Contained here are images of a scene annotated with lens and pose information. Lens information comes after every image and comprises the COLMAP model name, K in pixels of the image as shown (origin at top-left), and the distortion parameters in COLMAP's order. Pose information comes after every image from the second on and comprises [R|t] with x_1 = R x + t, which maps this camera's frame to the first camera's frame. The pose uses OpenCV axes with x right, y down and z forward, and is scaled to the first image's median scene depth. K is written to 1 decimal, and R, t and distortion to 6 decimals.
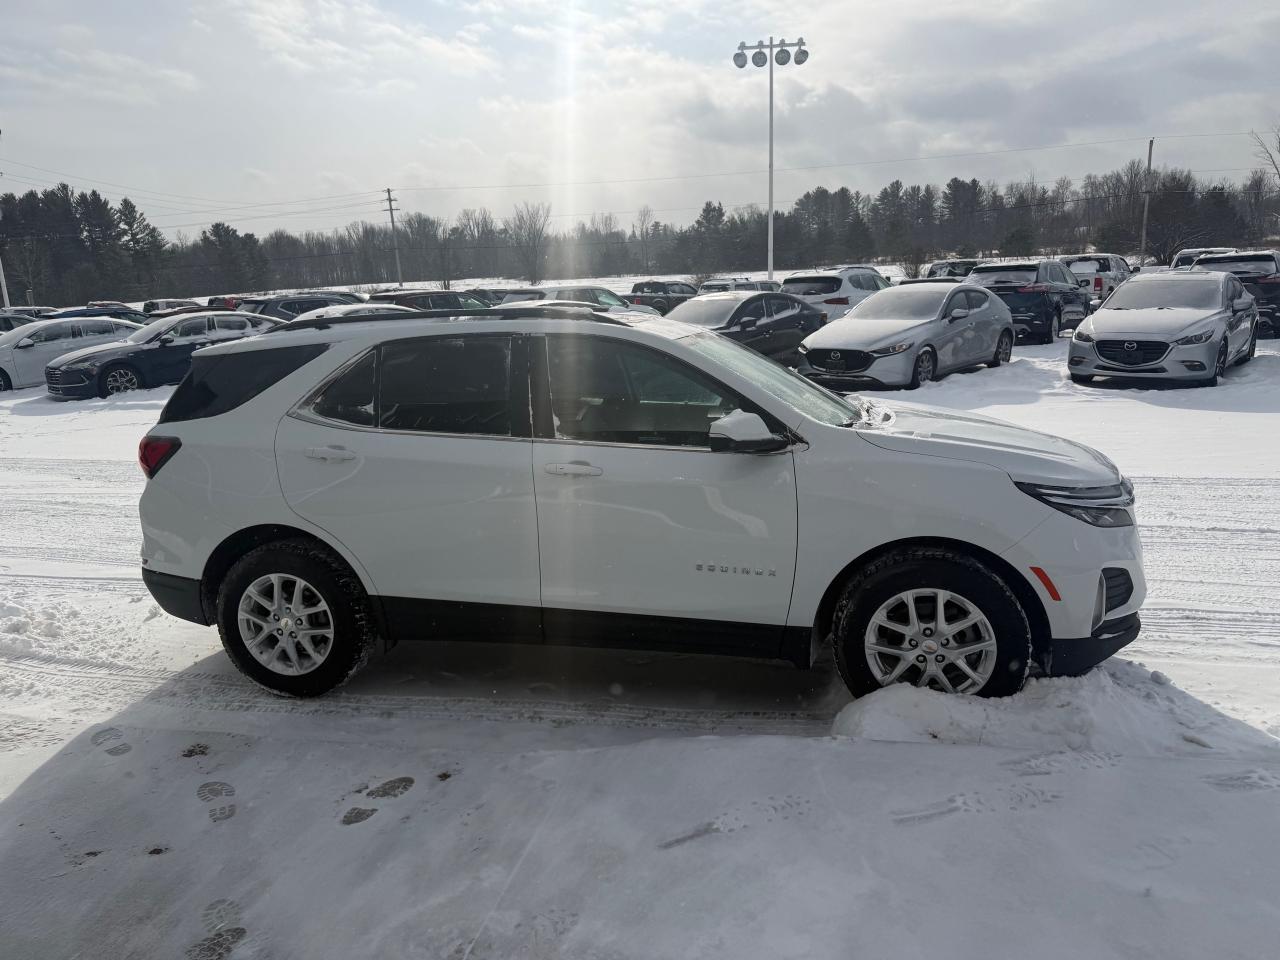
lens RADIAL K [[894.9, 0, 648.0], [0, 894.9, 477.1], [0, 0, 1]] dist [0.082532, -0.117013]
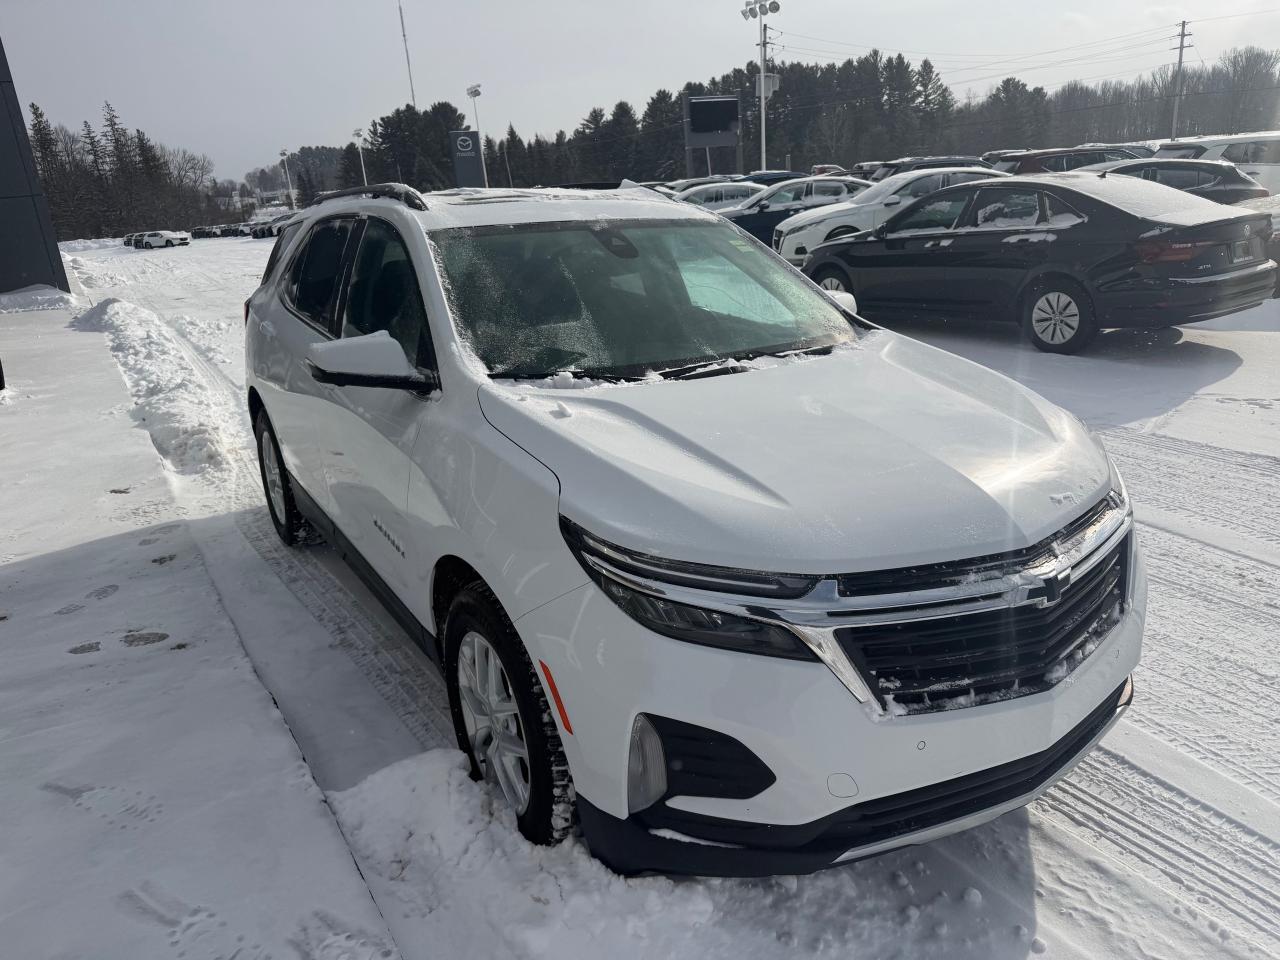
lens RADIAL K [[903.8, 0, 646.8], [0, 903.8, 482.6], [0, 0, 1]] dist [0.032633, -0.045854]
pose [[0.701461, 0.227572, -0.675399, 0.689074], [-0.124911, 0.972239, 0.197860, -0.112153], [0.701677, -0.054426, 0.710414, 0.525021]]
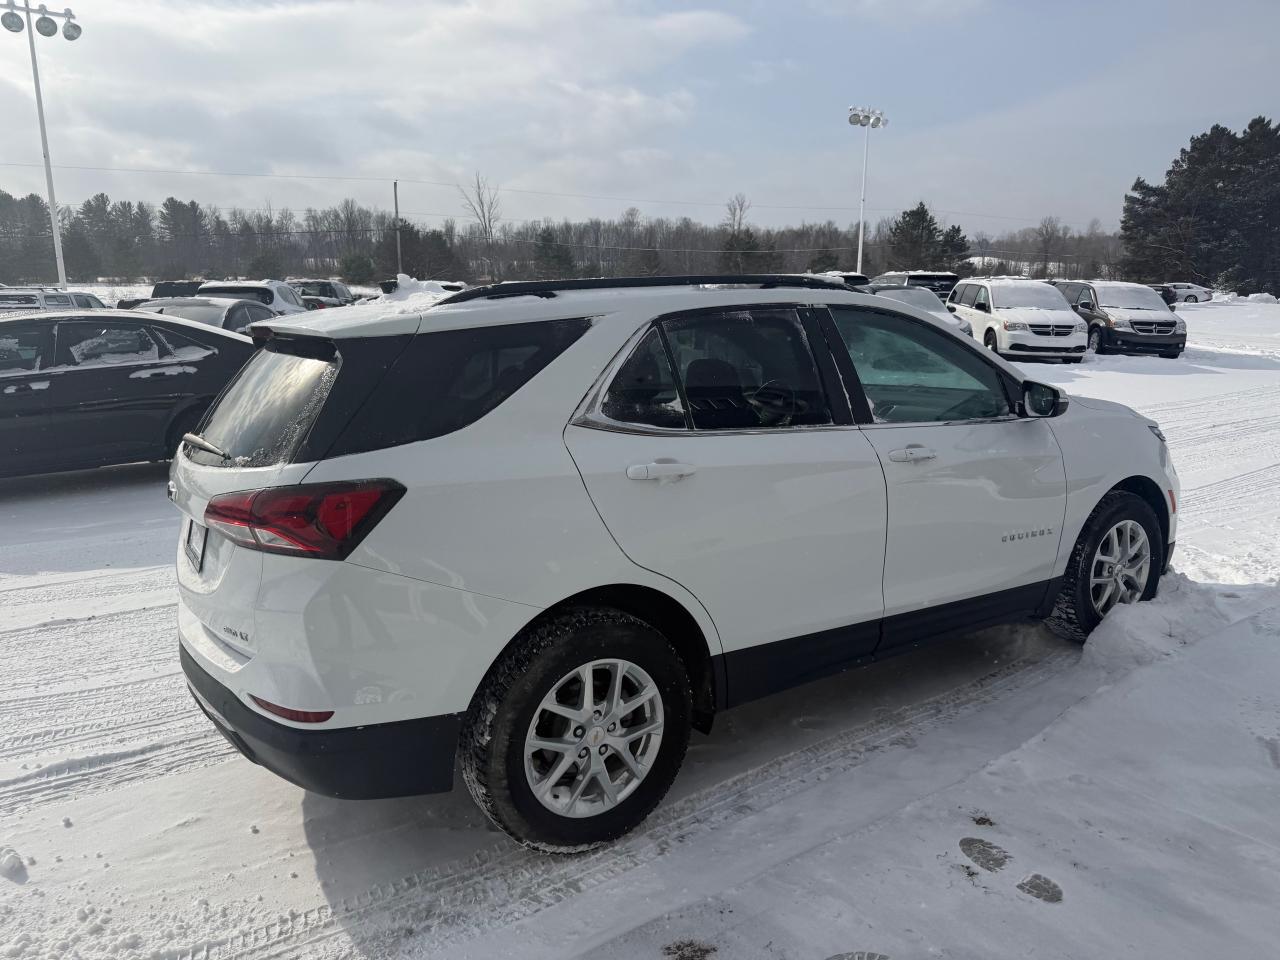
lens RADIAL K [[893.4, 0, 654.1], [0, 893.4, 485.1], [0, 0, 1]] dist [0.062473, -0.087399]
pose [[0.699065, -0.114448, 0.705840, -0.817635], [0.129169, 0.991081, 0.032768, -0.037089], [-0.703295, 0.068265, 0.707613, 0.496199]]
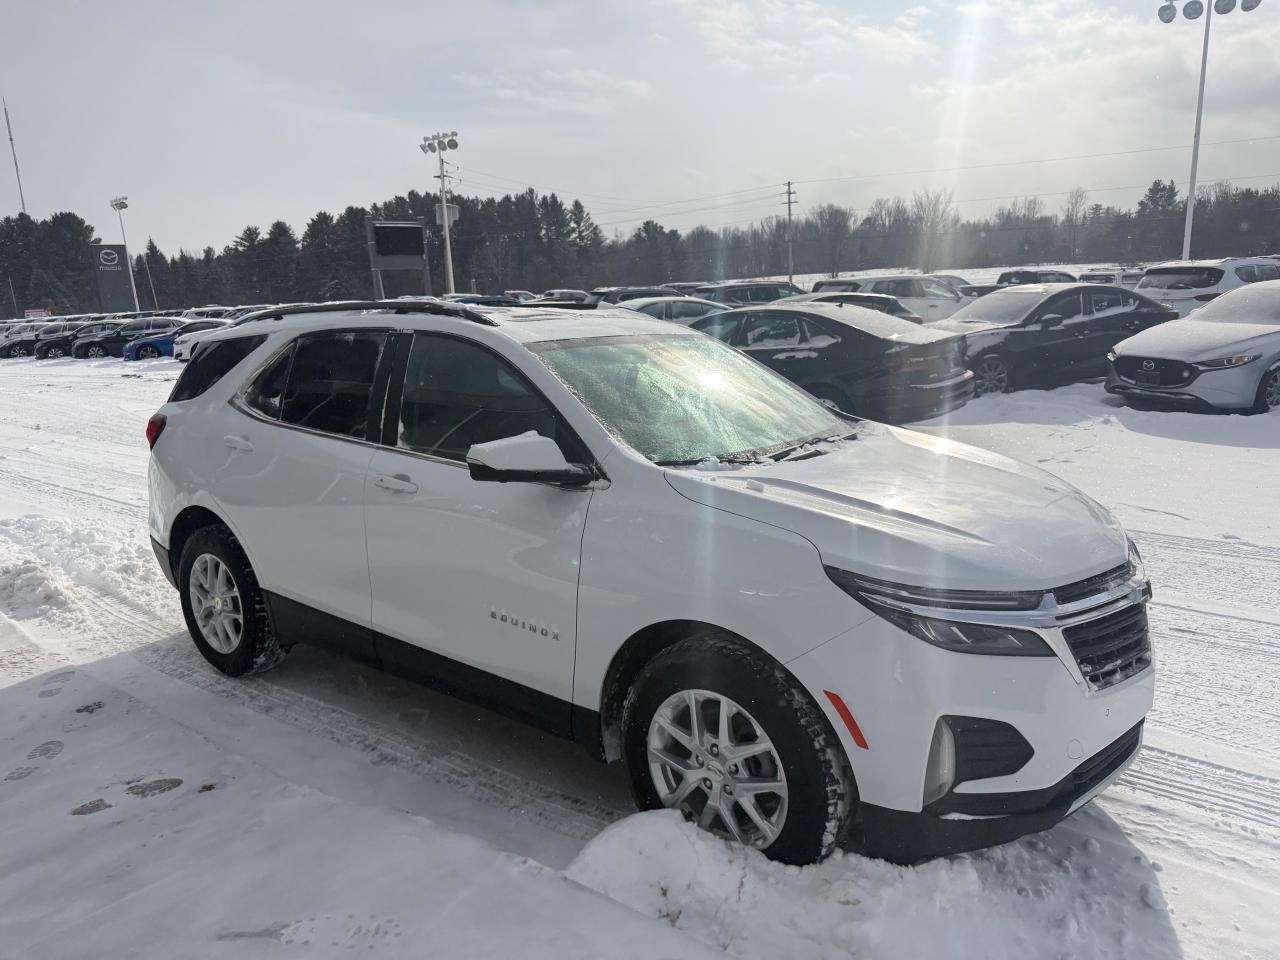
lens RADIAL K [[894.9, 0, 648.0], [0, 894.9, 477.1], [0, 0, 1]] dist [0.082532, -0.117013]
pose [[0.905895, 0.097260, -0.412183, 0.466392], [-0.093440, 0.995189, 0.029468, -0.058775], [0.413066, 0.011819, 0.910624, 0.256302]]
